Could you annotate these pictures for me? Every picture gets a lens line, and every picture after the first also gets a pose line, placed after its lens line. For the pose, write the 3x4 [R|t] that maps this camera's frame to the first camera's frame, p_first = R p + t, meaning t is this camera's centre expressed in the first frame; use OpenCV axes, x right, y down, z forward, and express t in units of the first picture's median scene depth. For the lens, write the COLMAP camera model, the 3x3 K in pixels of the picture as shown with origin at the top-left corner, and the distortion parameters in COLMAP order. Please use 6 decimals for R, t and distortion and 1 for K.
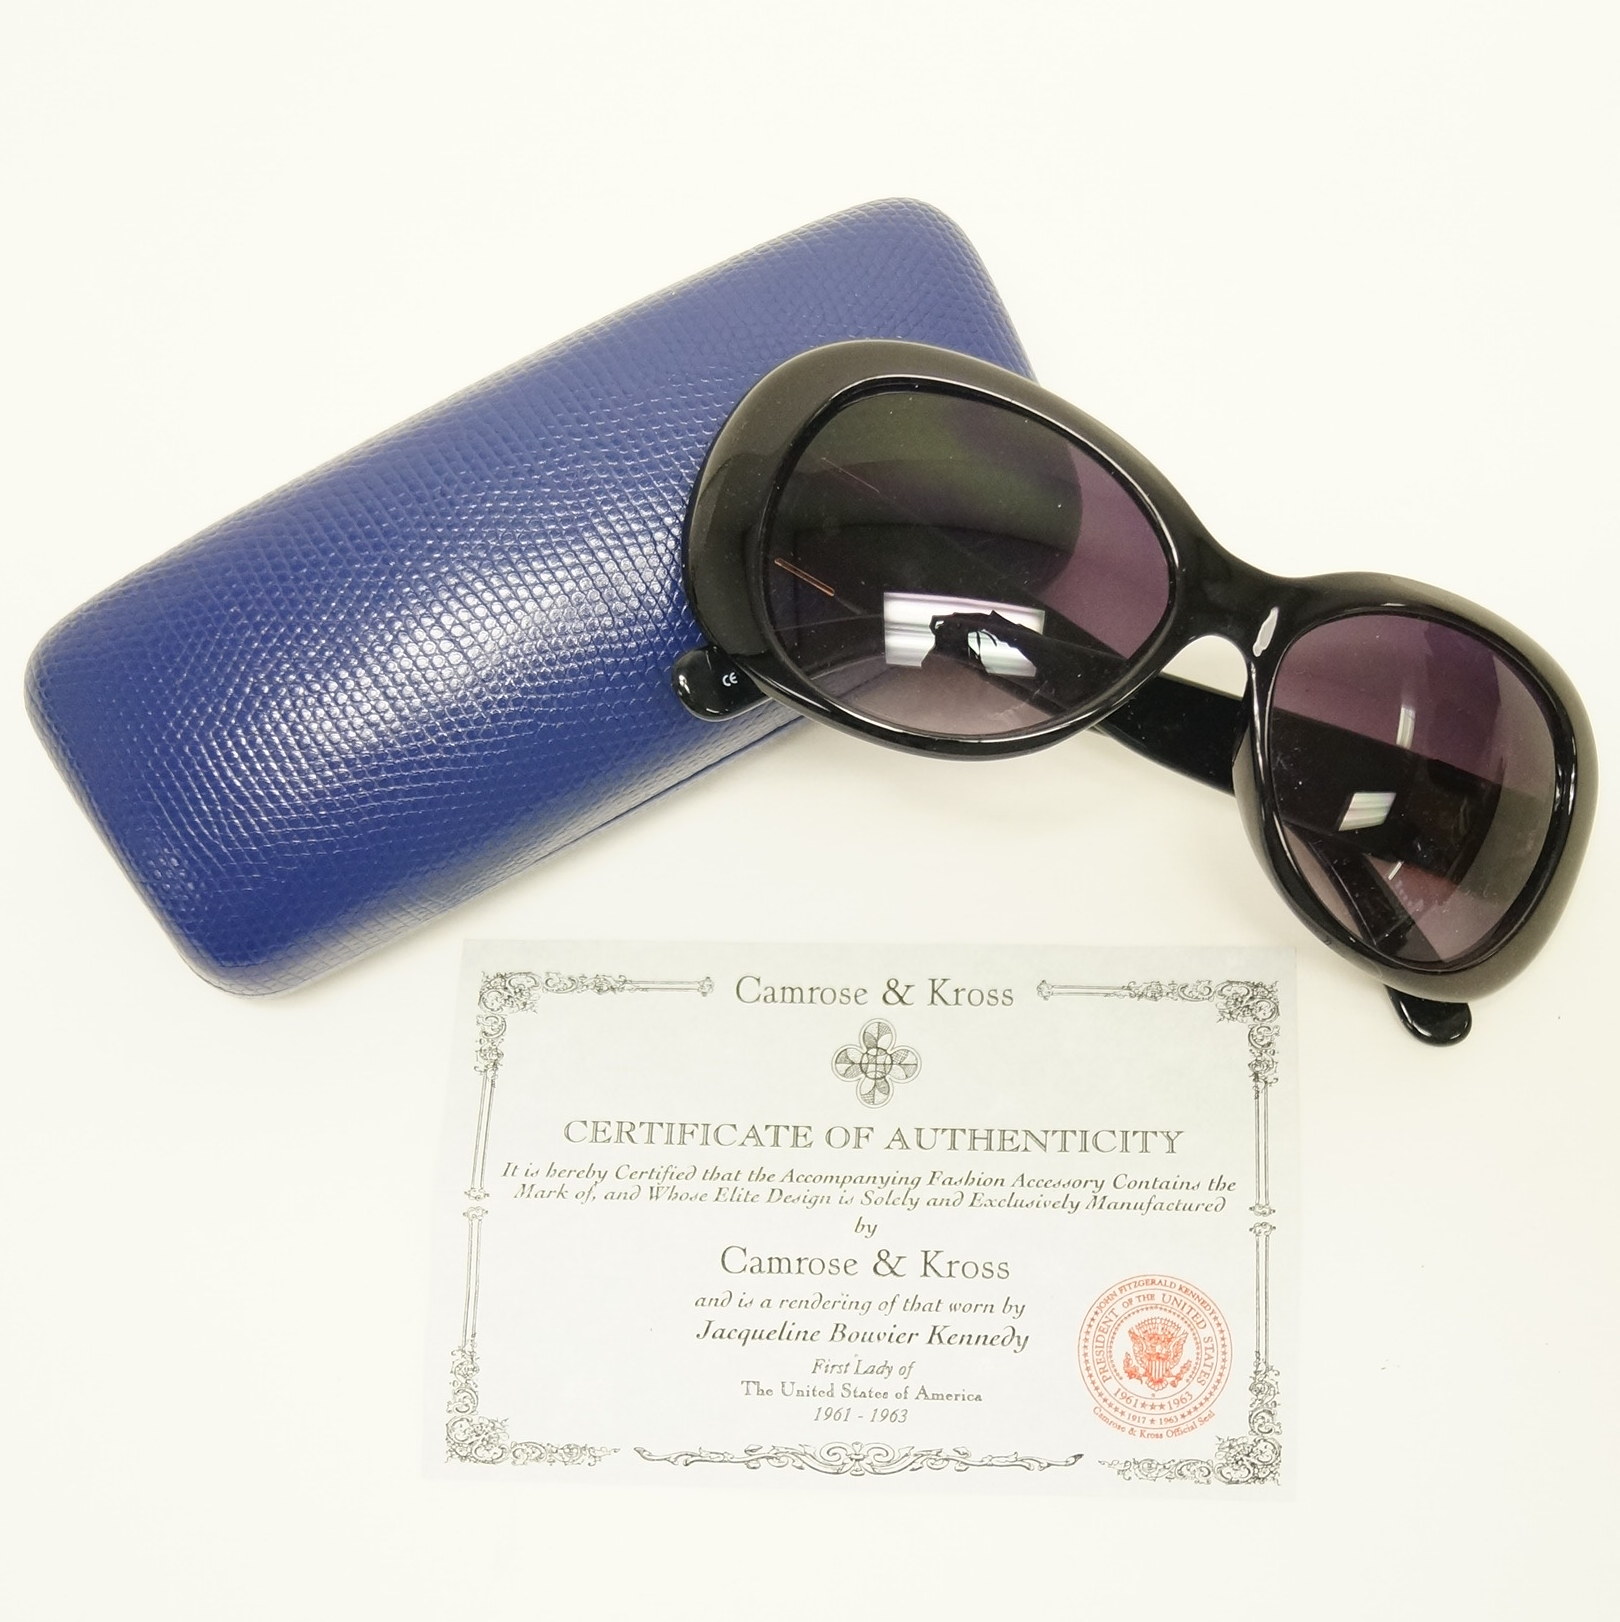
lens RADIAL K [[3094.7, 0, 819.5], [0, 3094.7, 812.7], [0, 0, 1]] dist [-0.040883, 0.000000]
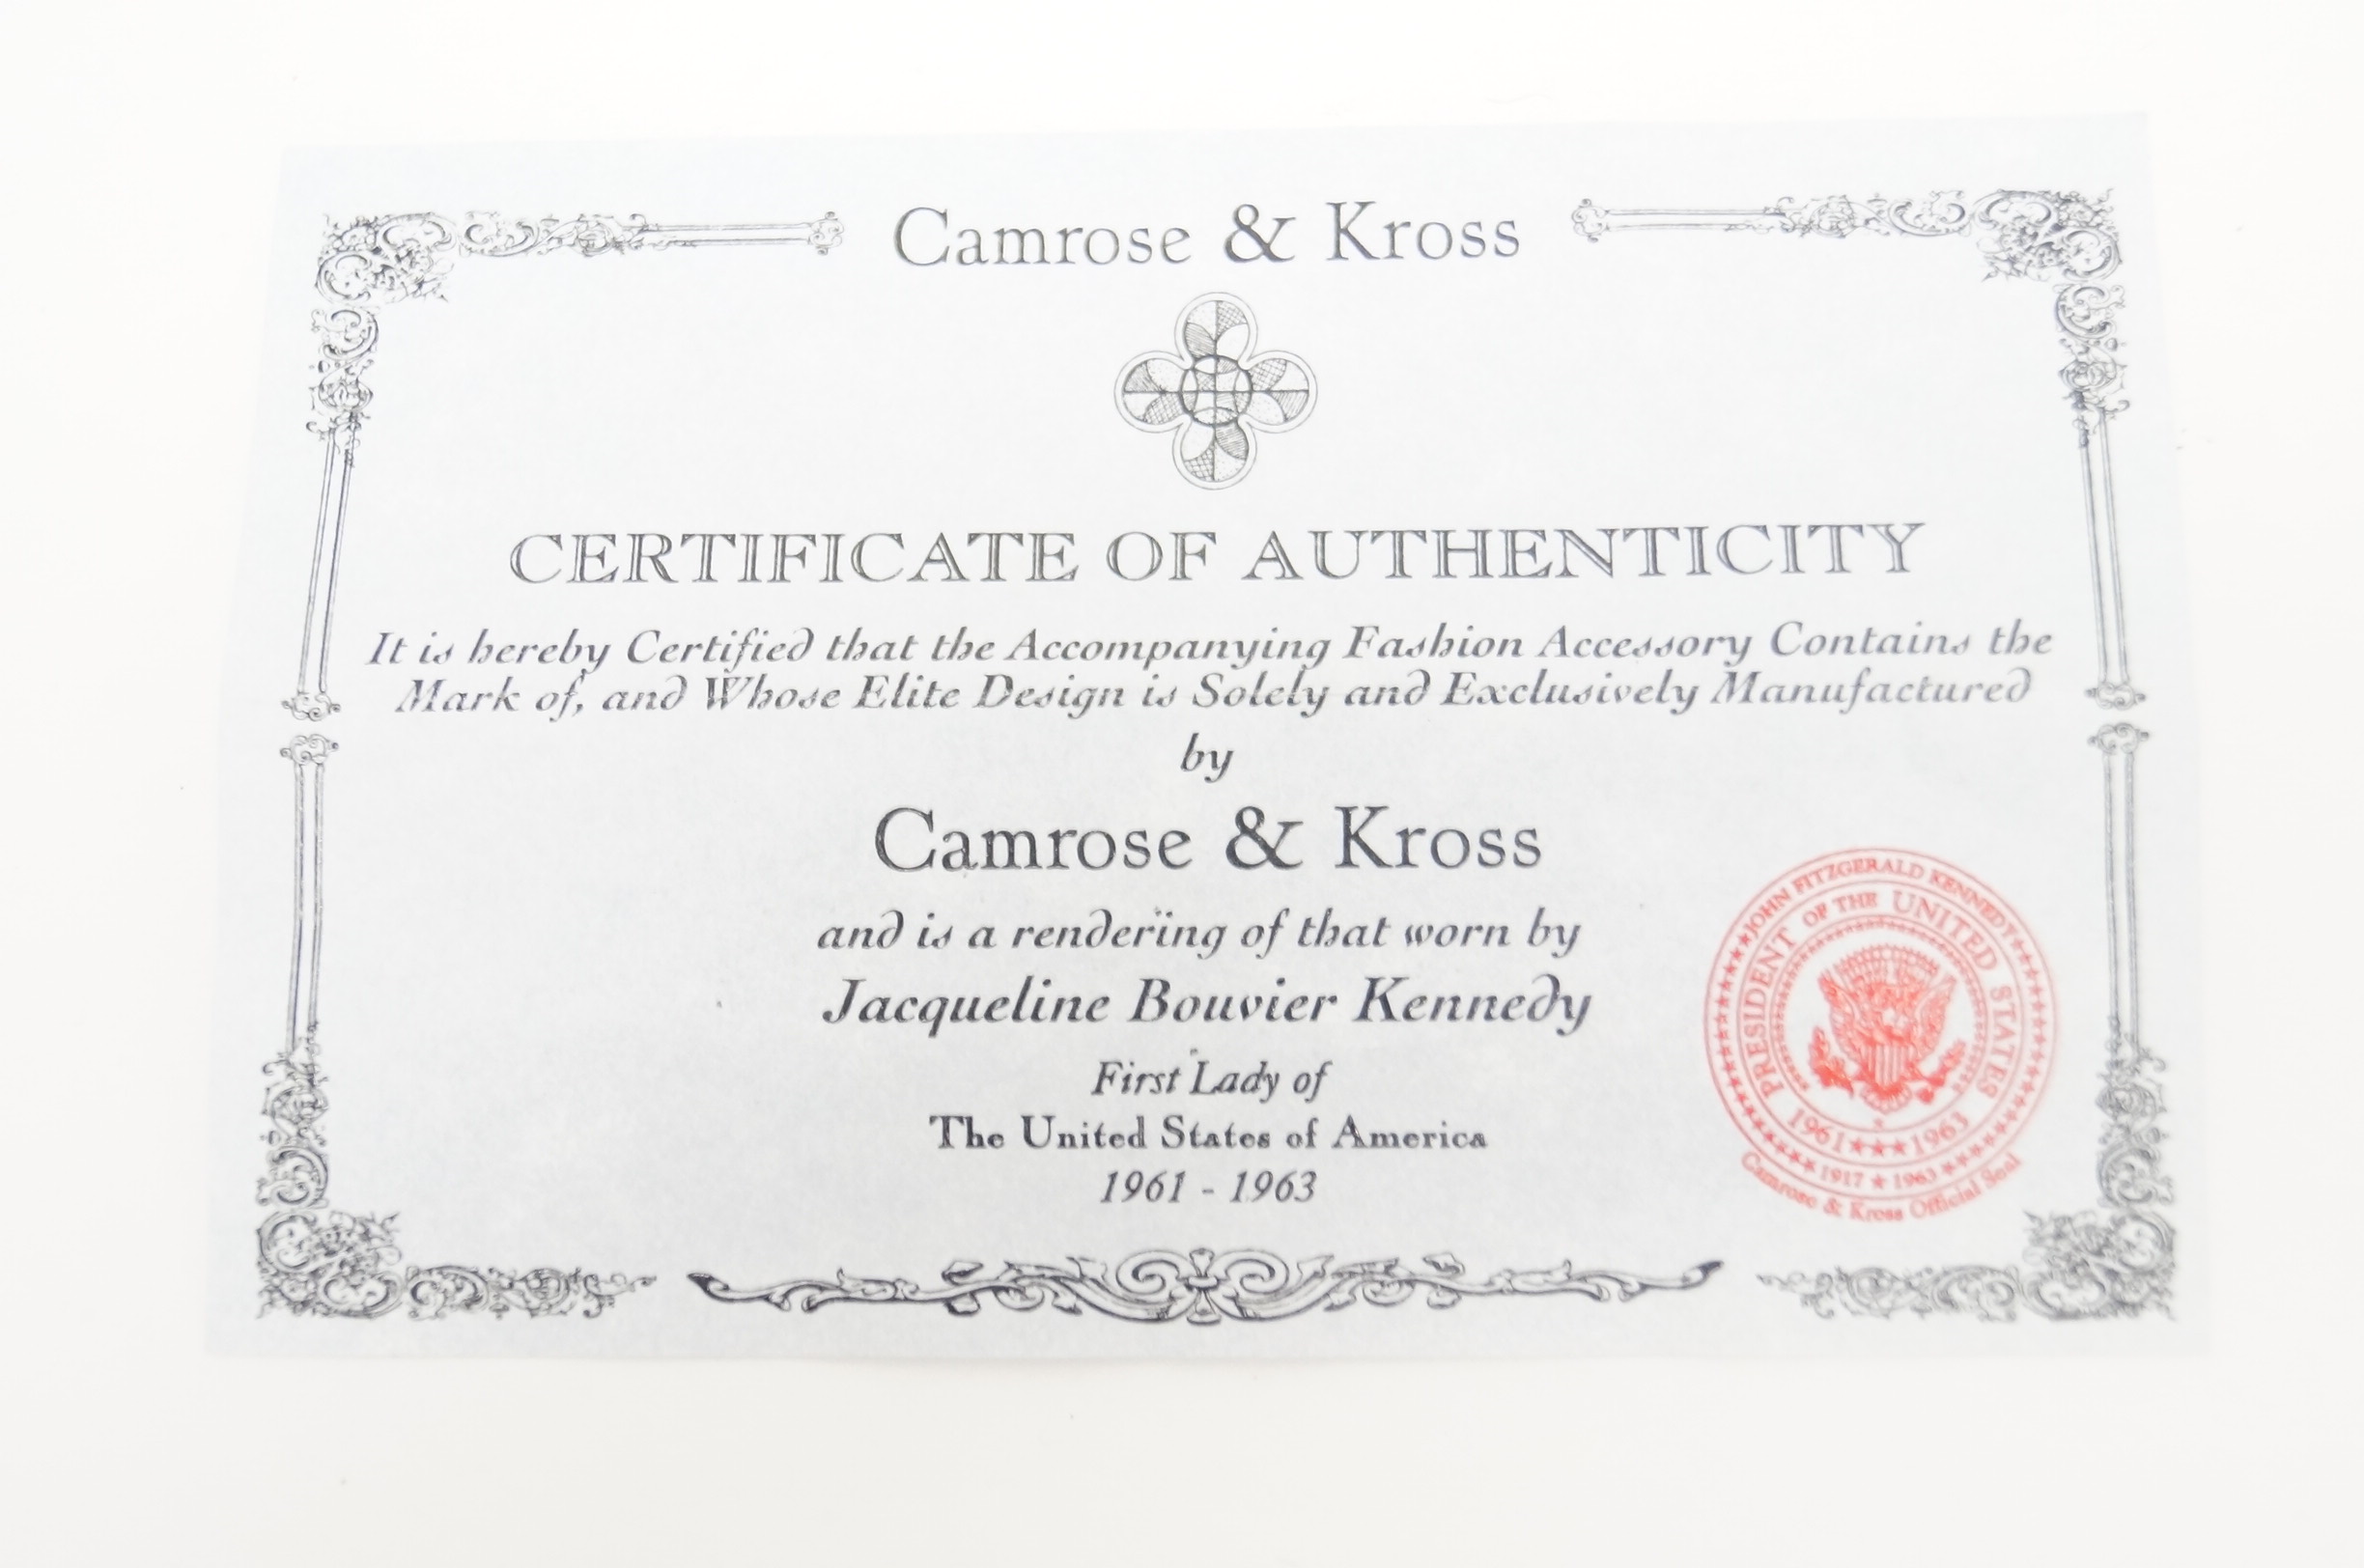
lens RADIAL K [[3570.1, 0, 1178.1], [0, 3570.1, 789.9], [0, 0, 1]] dist [-0.084259, 0.000000]
pose [[0.998660, -0.025525, 0.045012, -0.011817], [0.019526, 0.991451, 0.129007, 0.073899], [-0.047920, -0.127955, 0.990622, 0.503425]]
